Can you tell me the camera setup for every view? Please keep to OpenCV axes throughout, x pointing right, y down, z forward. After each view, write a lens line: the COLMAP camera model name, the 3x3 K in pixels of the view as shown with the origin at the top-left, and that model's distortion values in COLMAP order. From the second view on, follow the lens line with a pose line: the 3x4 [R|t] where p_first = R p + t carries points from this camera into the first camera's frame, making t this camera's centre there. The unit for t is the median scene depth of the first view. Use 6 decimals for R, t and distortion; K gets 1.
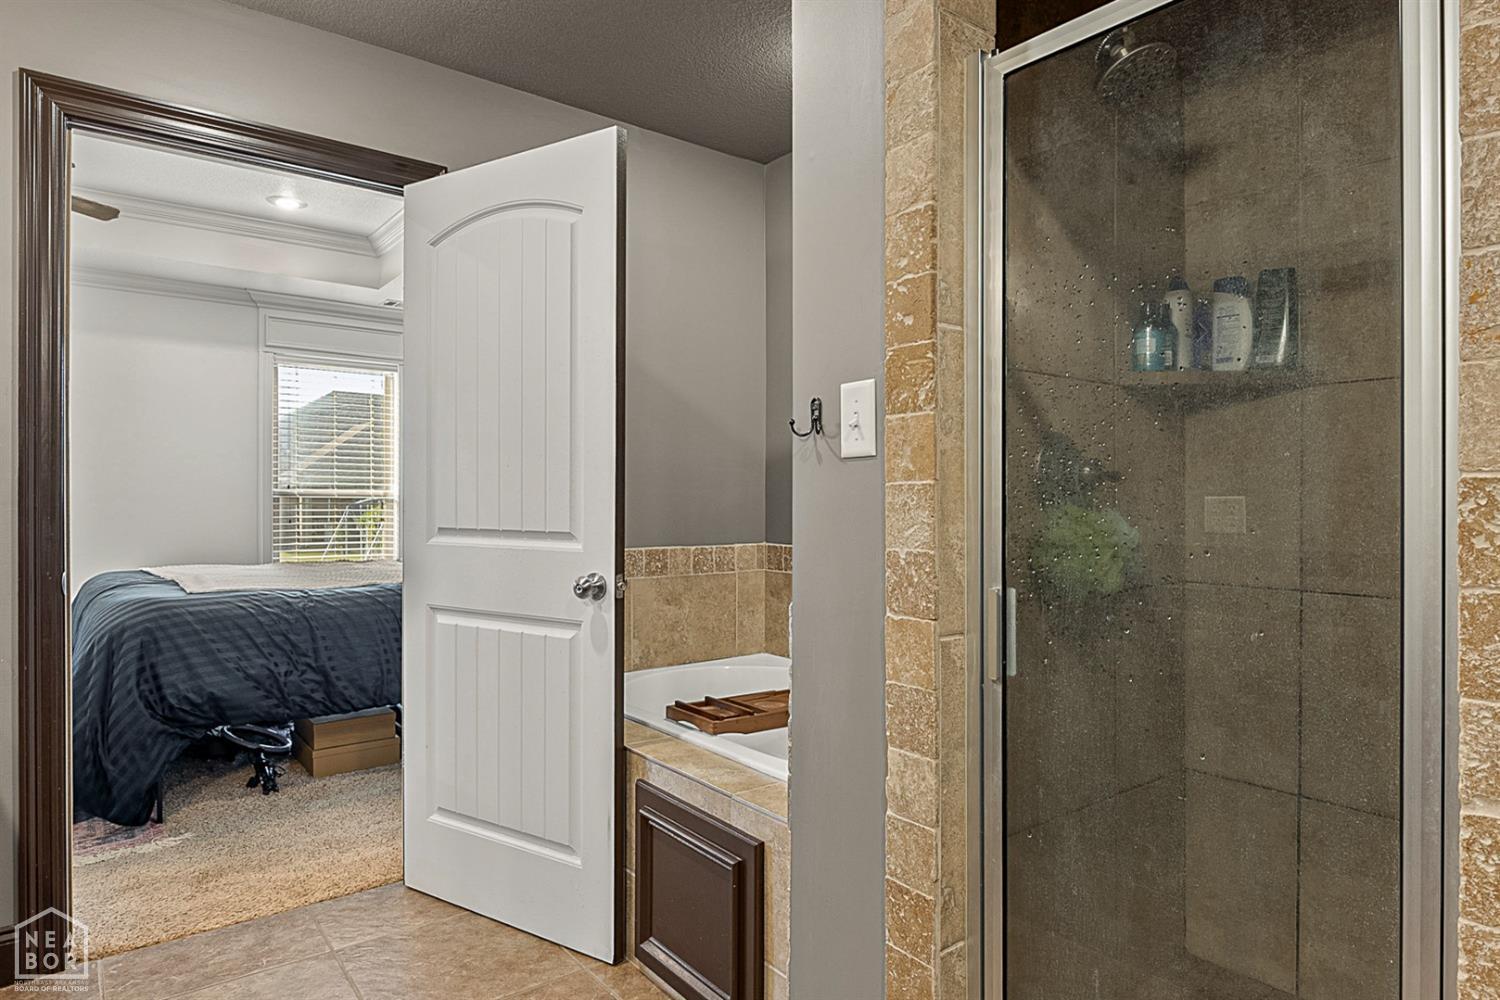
lens RADIAL K [[877.4, 0, 756.2], [0, 877.4, 505.9], [0, 0, 1]] dist [-0.002234, -0.000313]
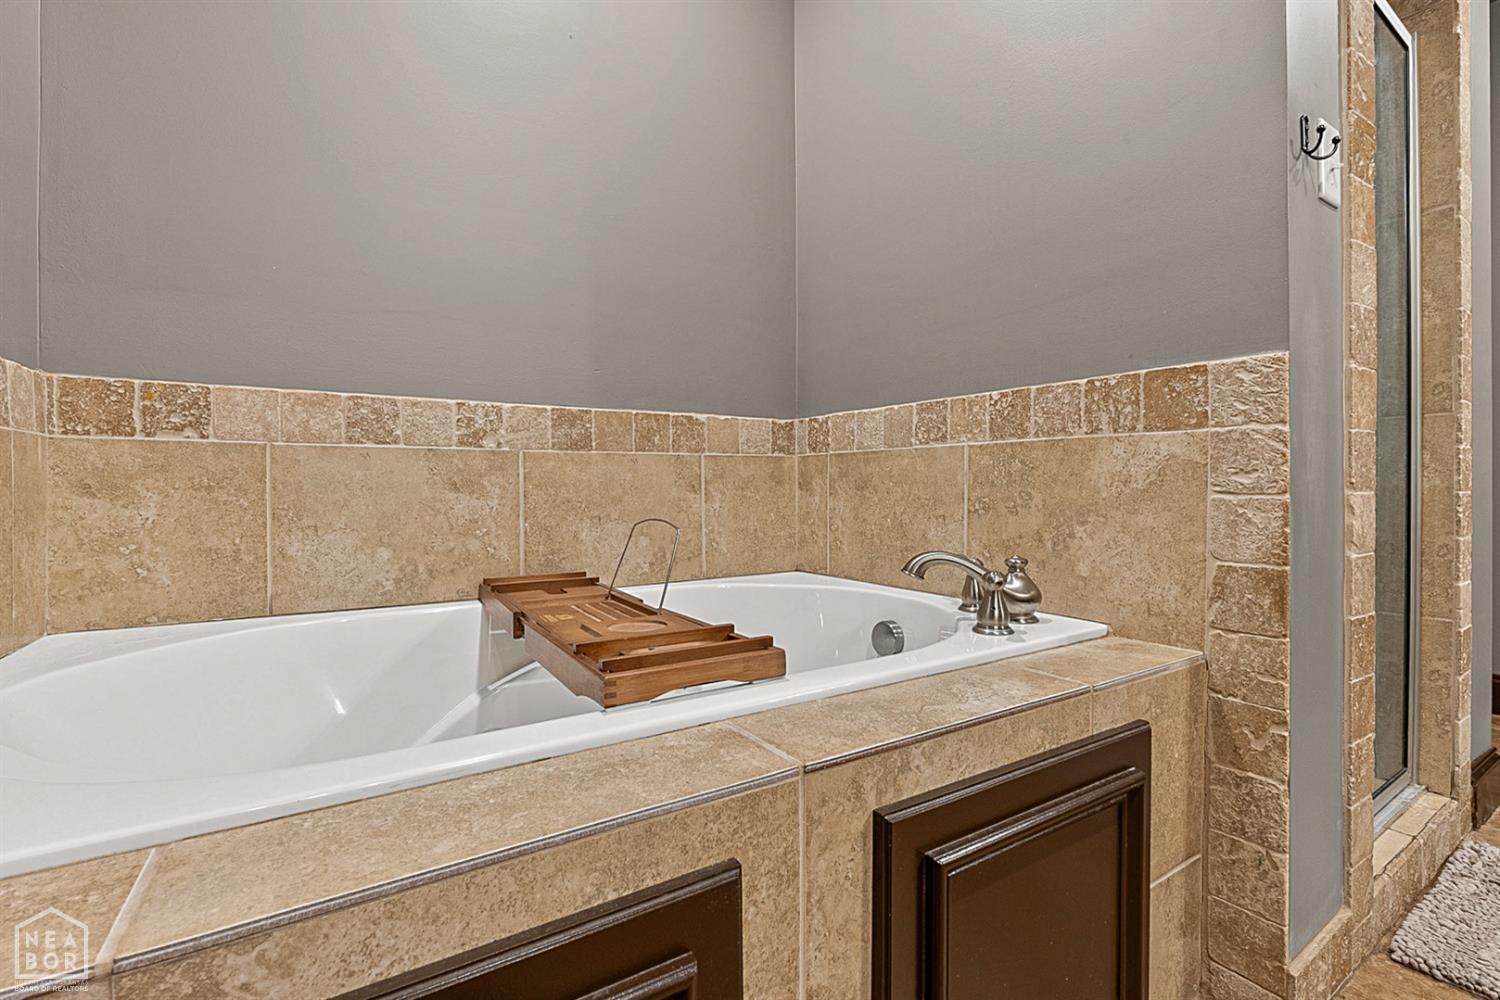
lens RADIAL K [[645.2, 0, 758.1], [0, 645.2, 495.4], [0, 0, 1]] dist [0.001835, -0.003637]
pose [[0.092708, -0.015643, 0.995570, -0.442961], [0.010547, 0.999836, 0.014728, 0.168344], [-0.995637, 0.009135, 0.092858, 1.064132]]
